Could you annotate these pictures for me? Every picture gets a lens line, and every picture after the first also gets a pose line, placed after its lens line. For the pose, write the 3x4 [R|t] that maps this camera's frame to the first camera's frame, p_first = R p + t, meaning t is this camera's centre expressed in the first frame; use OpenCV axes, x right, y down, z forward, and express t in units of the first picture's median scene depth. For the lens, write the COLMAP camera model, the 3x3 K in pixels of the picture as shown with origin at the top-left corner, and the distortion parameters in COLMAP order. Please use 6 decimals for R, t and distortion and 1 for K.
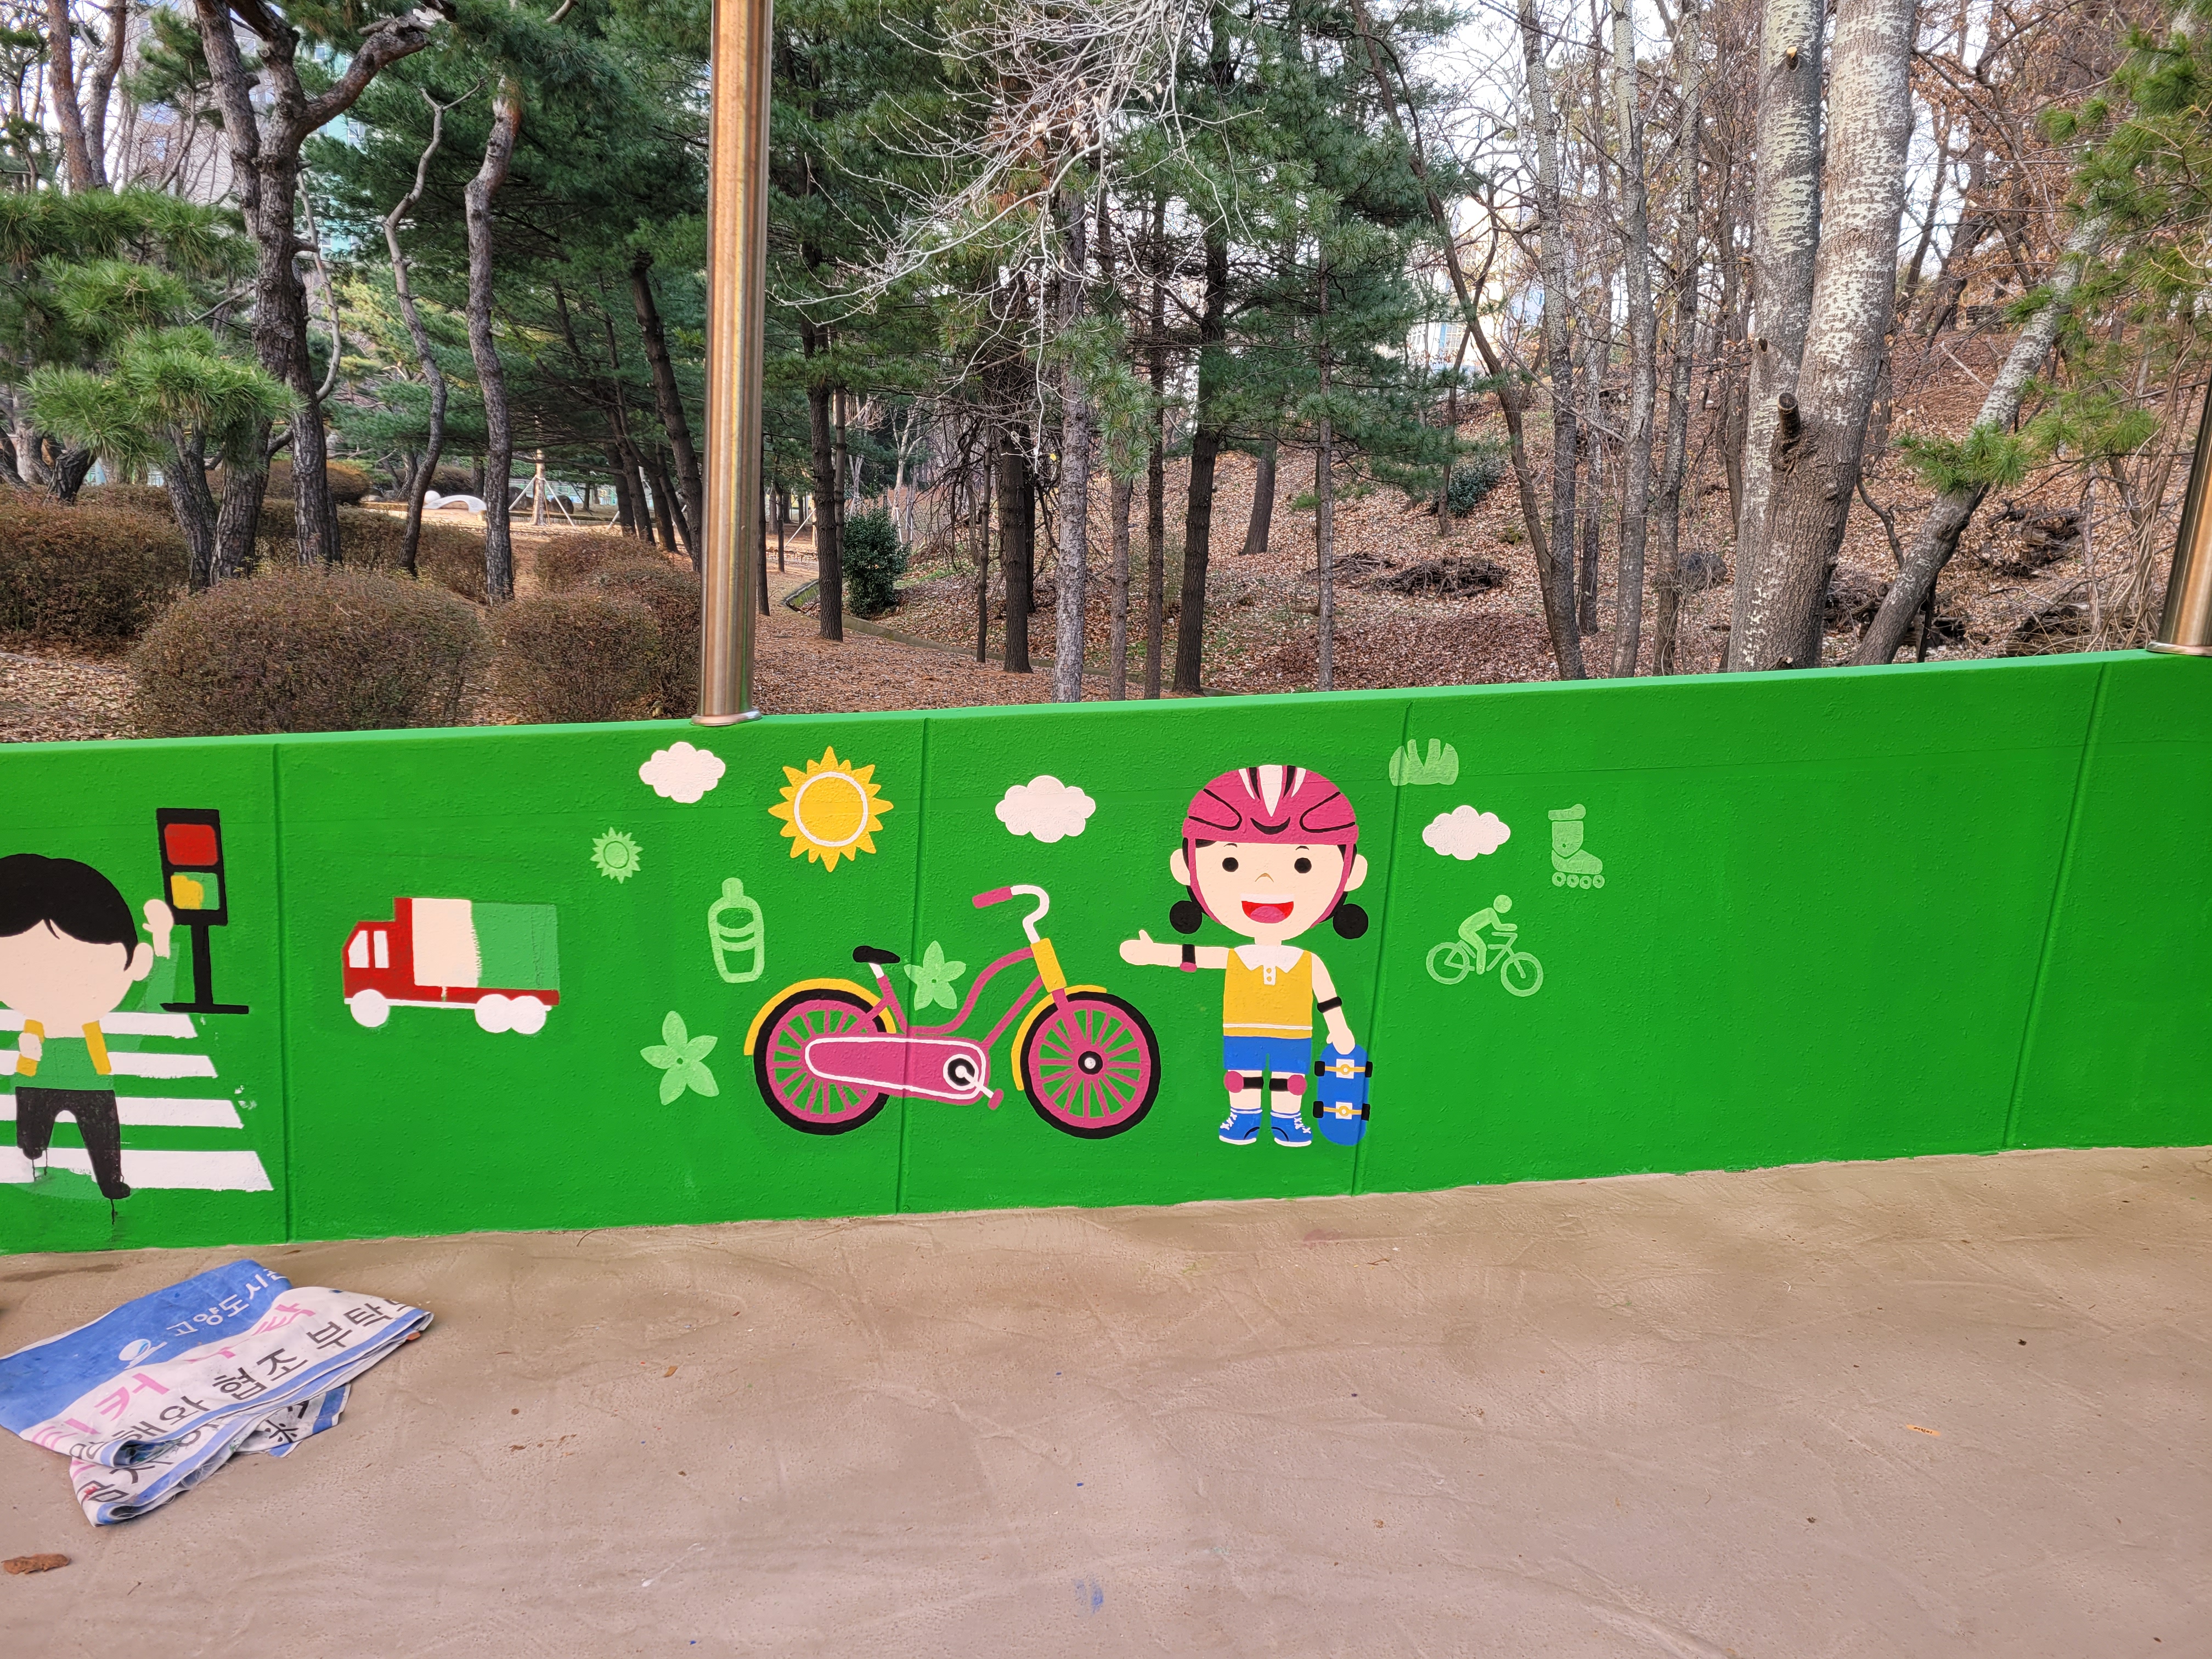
lens RADIAL K [[1632.0, 0, 1113.1], [0, 1632.0, 838.4], [0, 0, 1]] dist [0.071673, -0.049865]
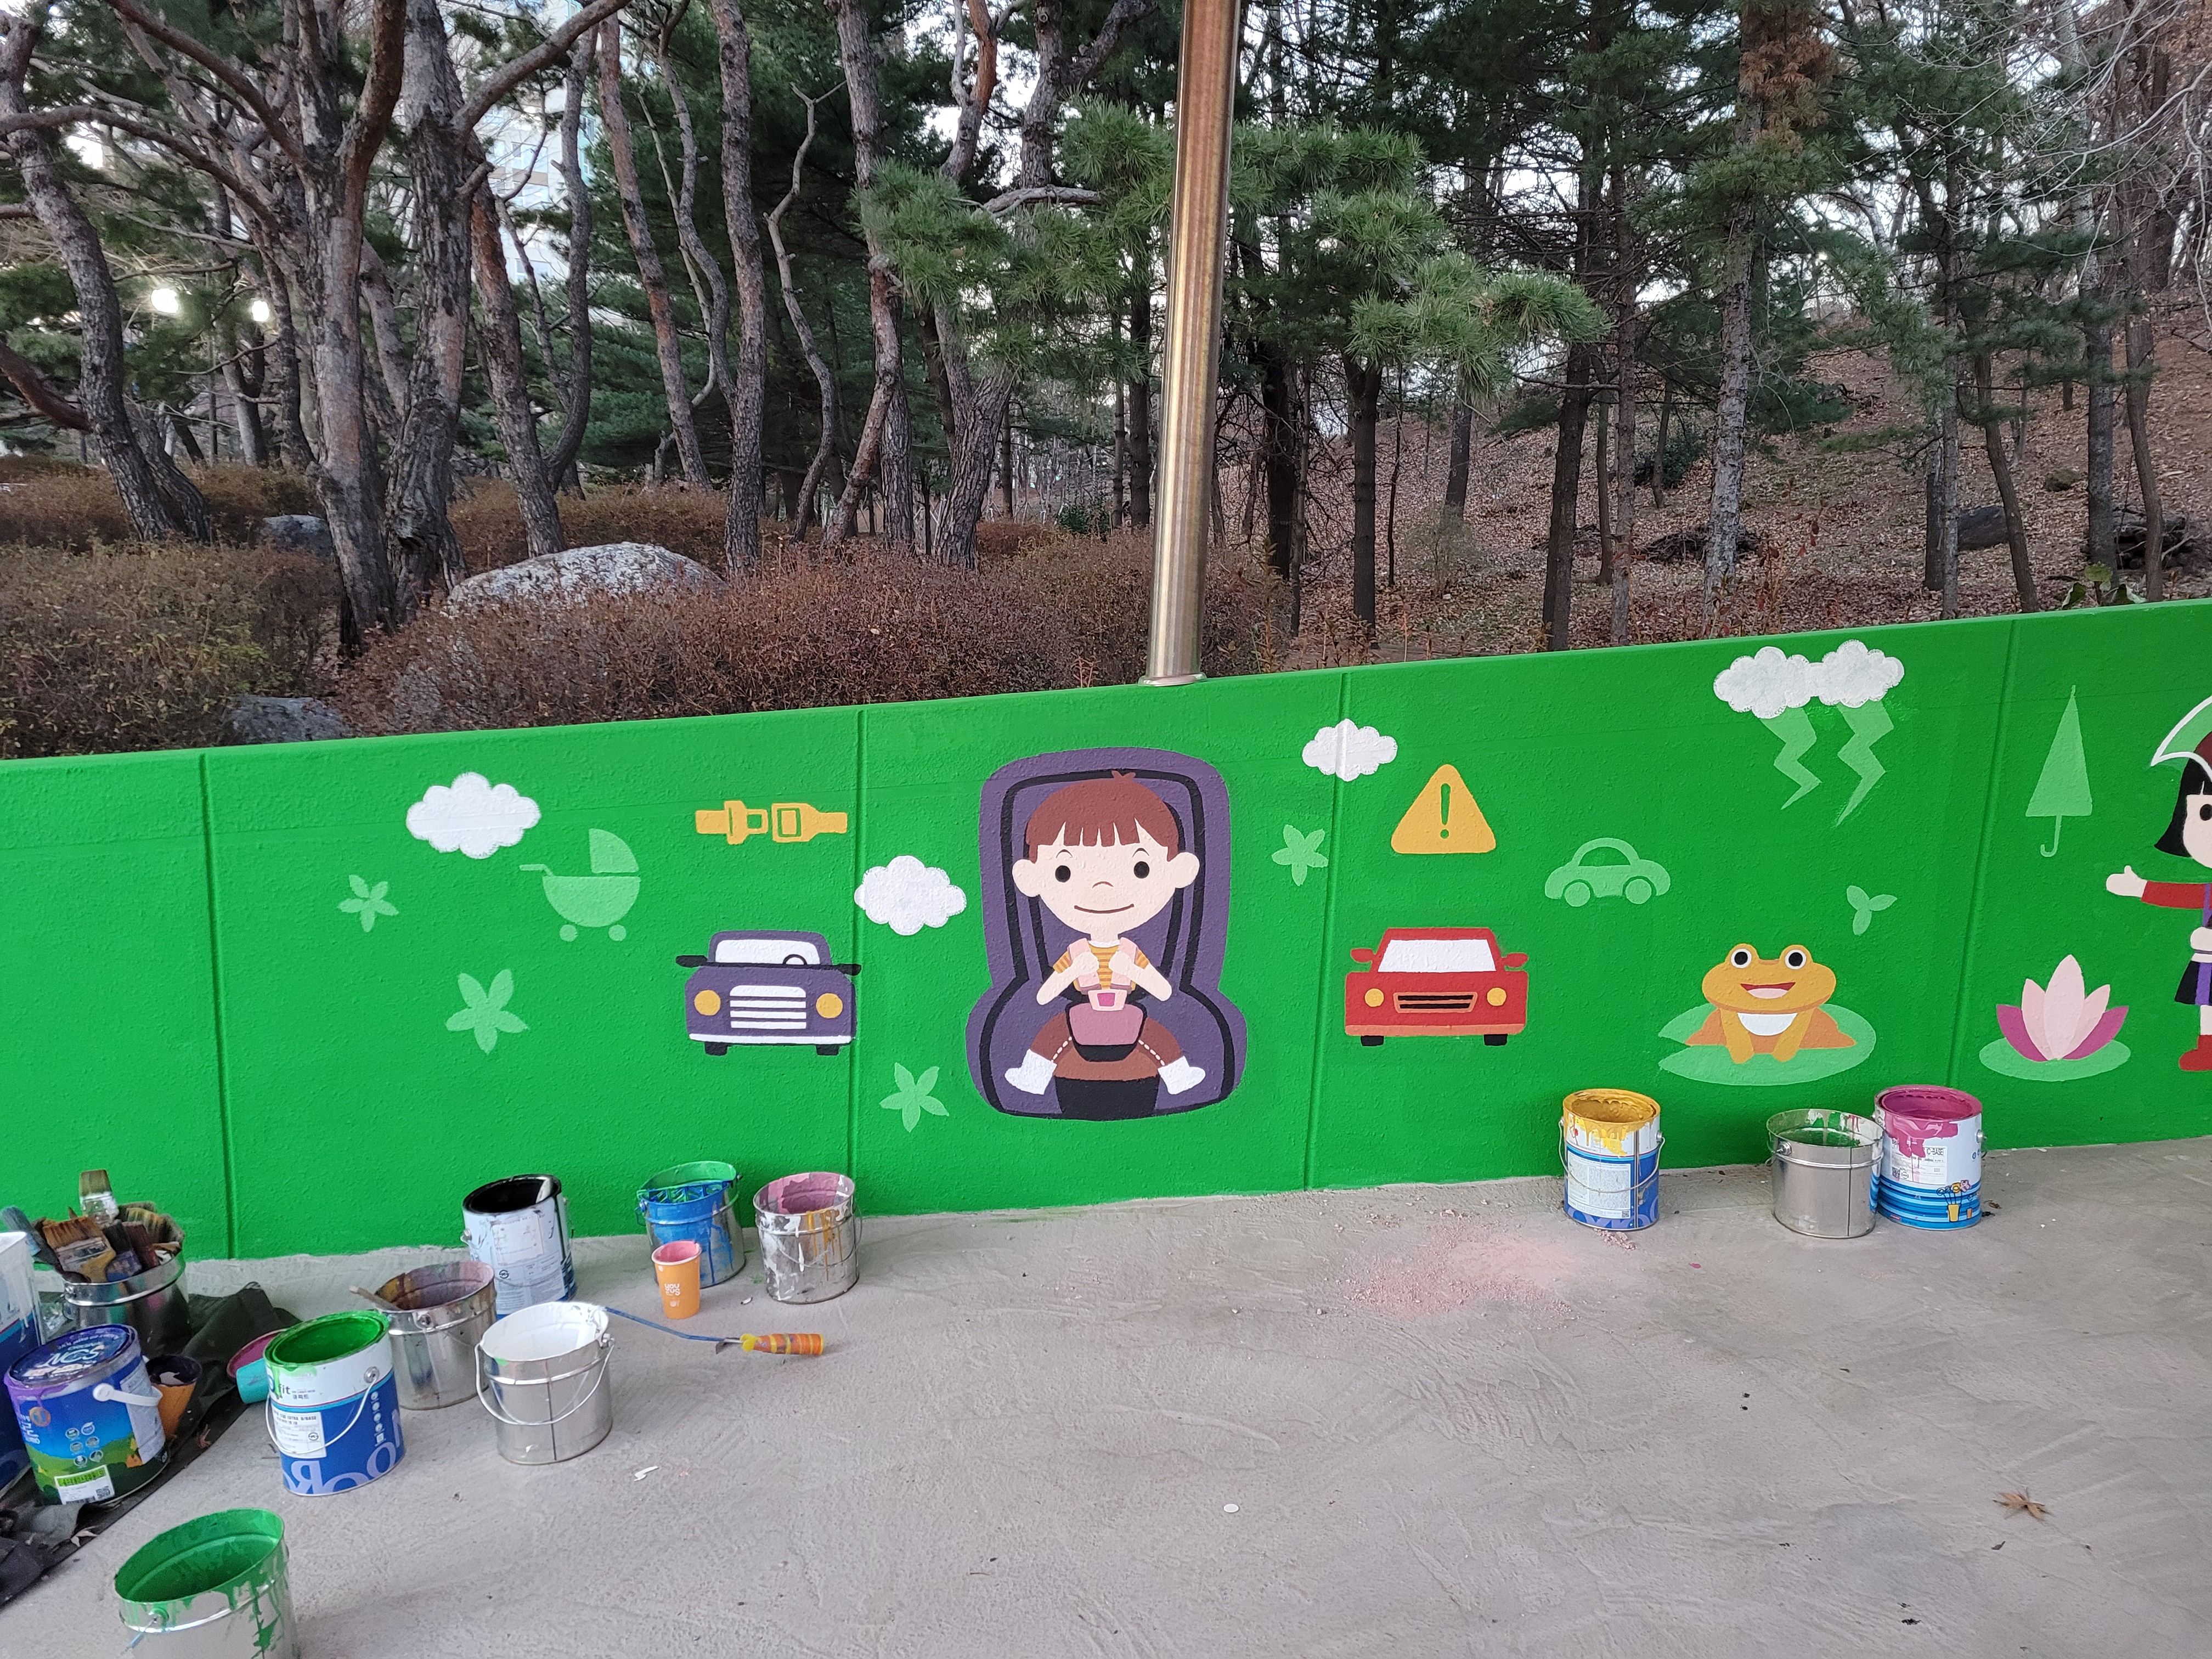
lens RADIAL K [[1632.0, 0, 1112.7], [0, 1632.0, 823.3], [0, 0, 1]] dist [0.071673, -0.049865]
pose [[0.998937, -0.038638, 0.025134, -1.937247], [0.038930, 0.999179, -0.011223, 0.079515], [-0.024680, 0.012190, 0.999621, 0.076623]]
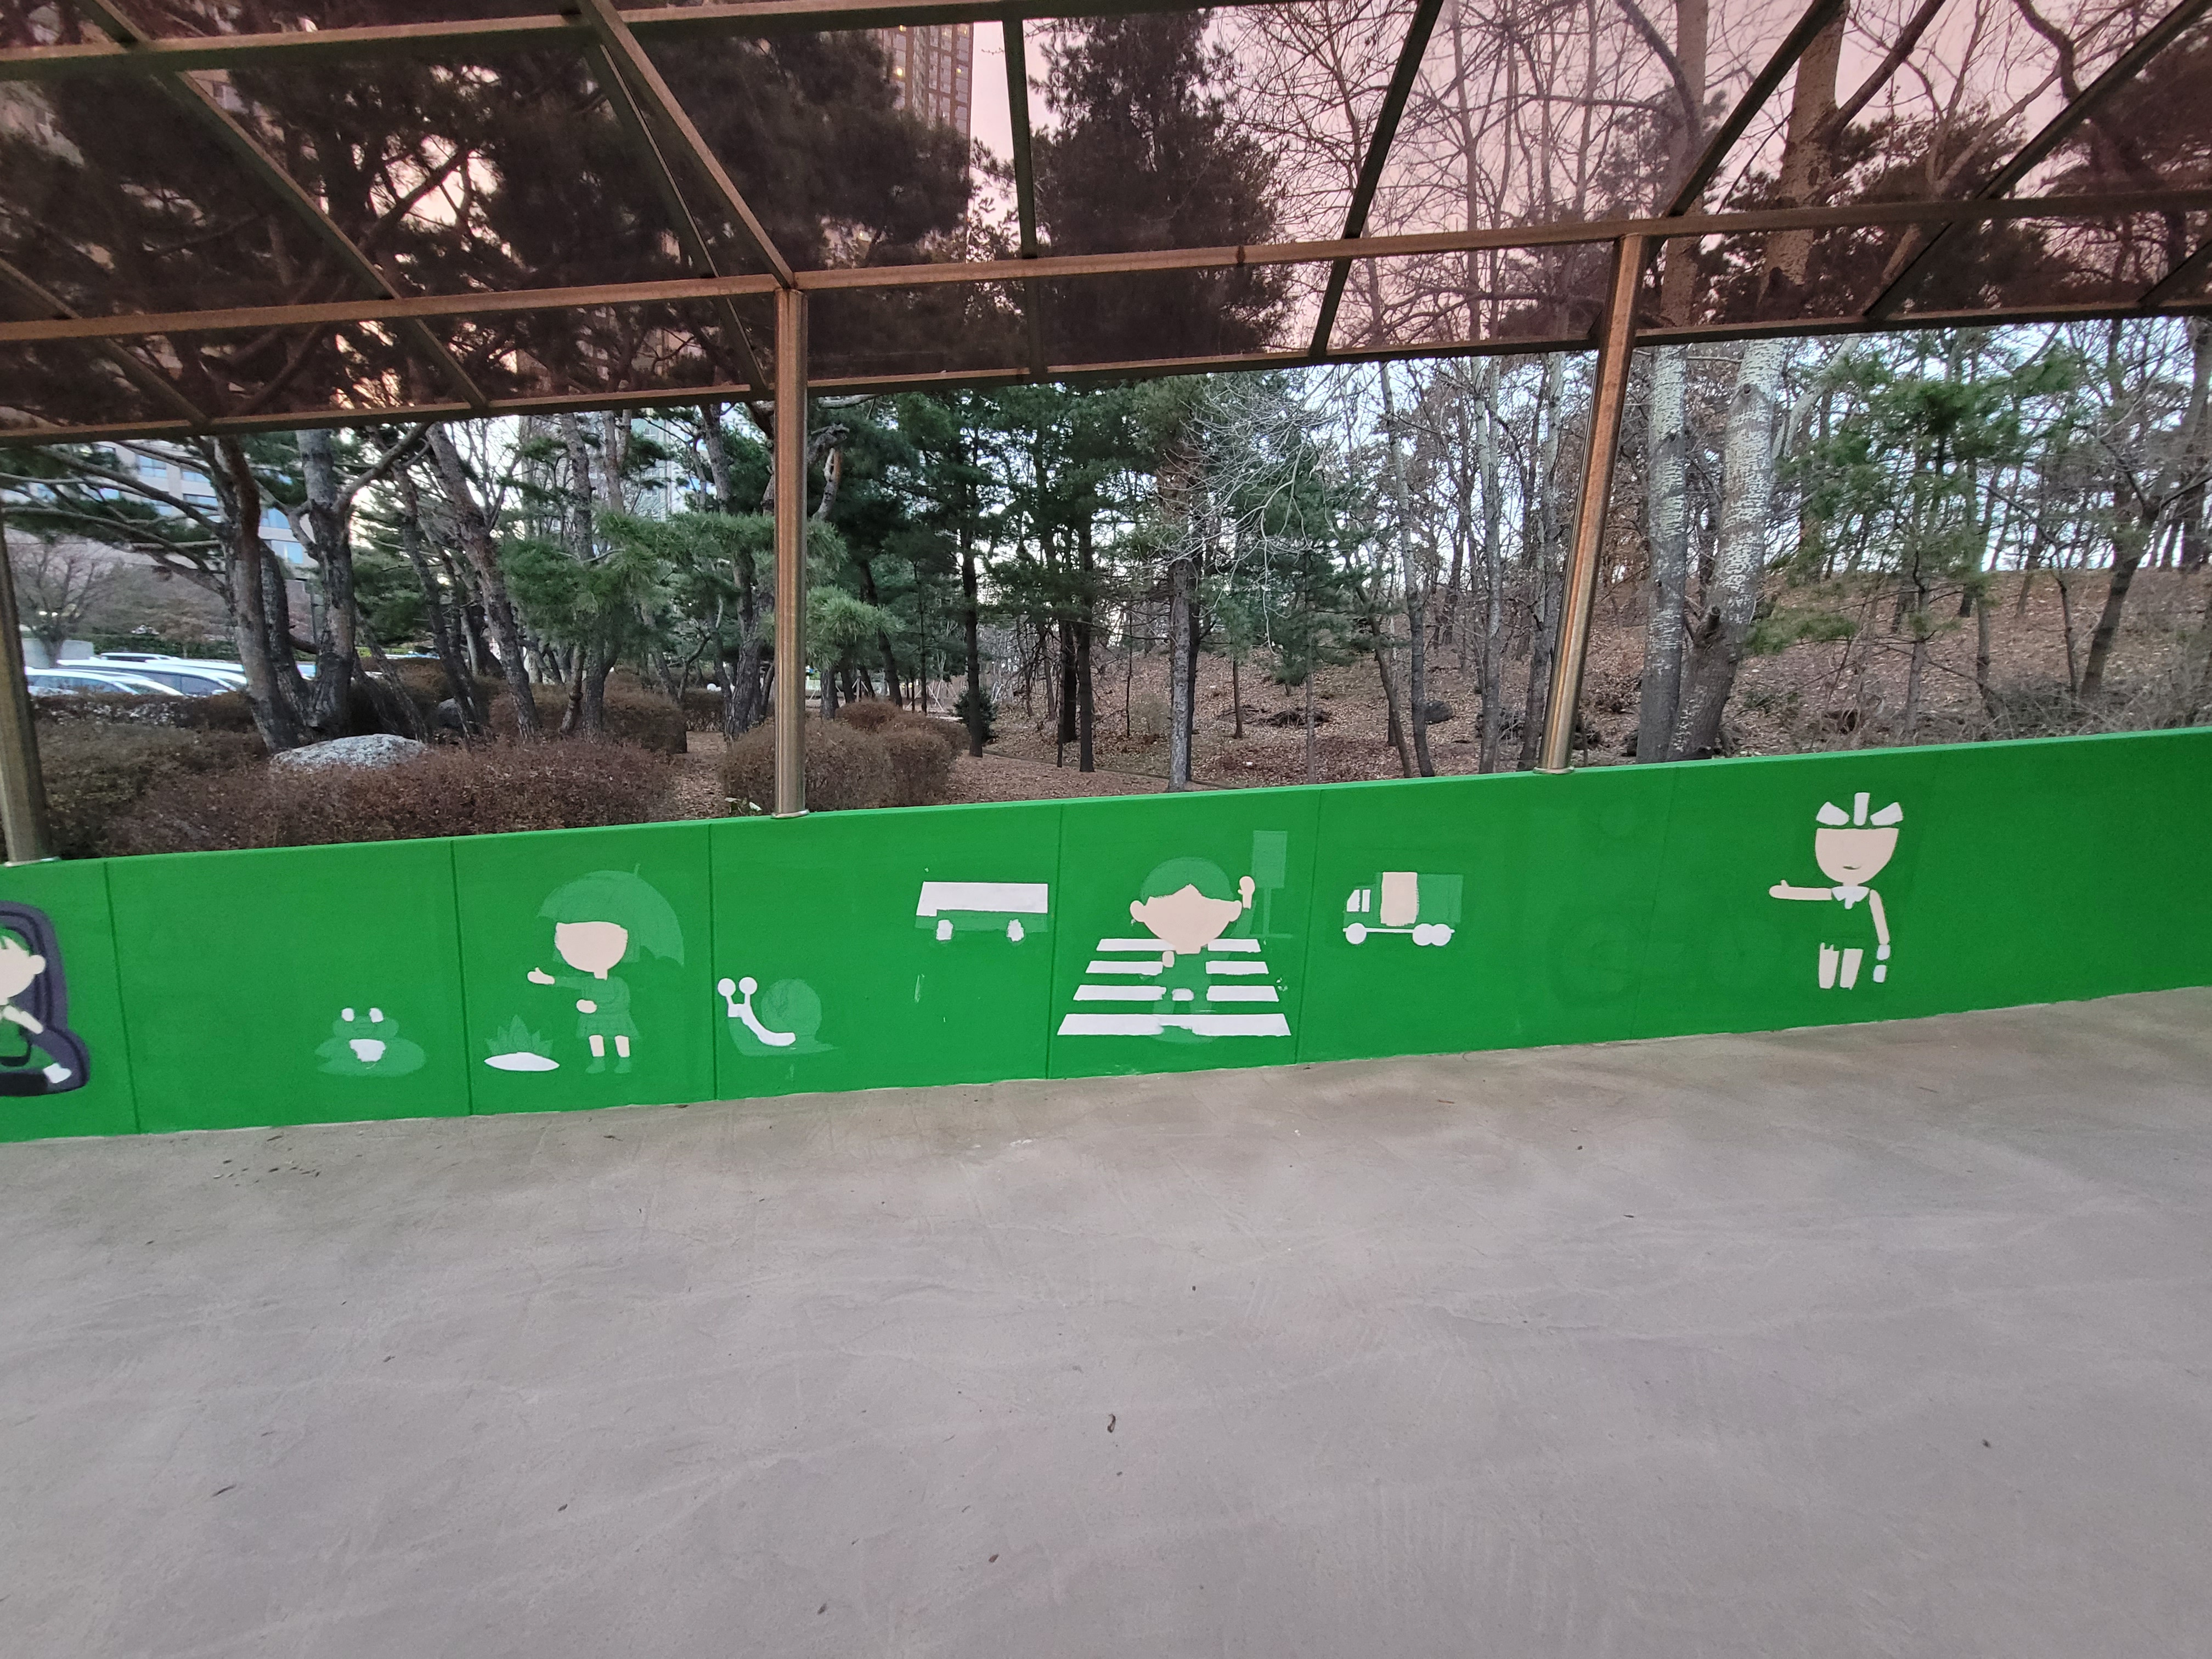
lens RADIAL K [[897.9, 0, 1084.9], [0, 897.9, 845.7], [0, 0, 1]] dist [-0.003573, 0.002622]
pose [[0.999175, -0.024466, 0.032406, -0.764057], [0.025213, 0.999421, -0.022857, 0.019964], [-0.031828, 0.023655, 0.999213, 0.014351]]
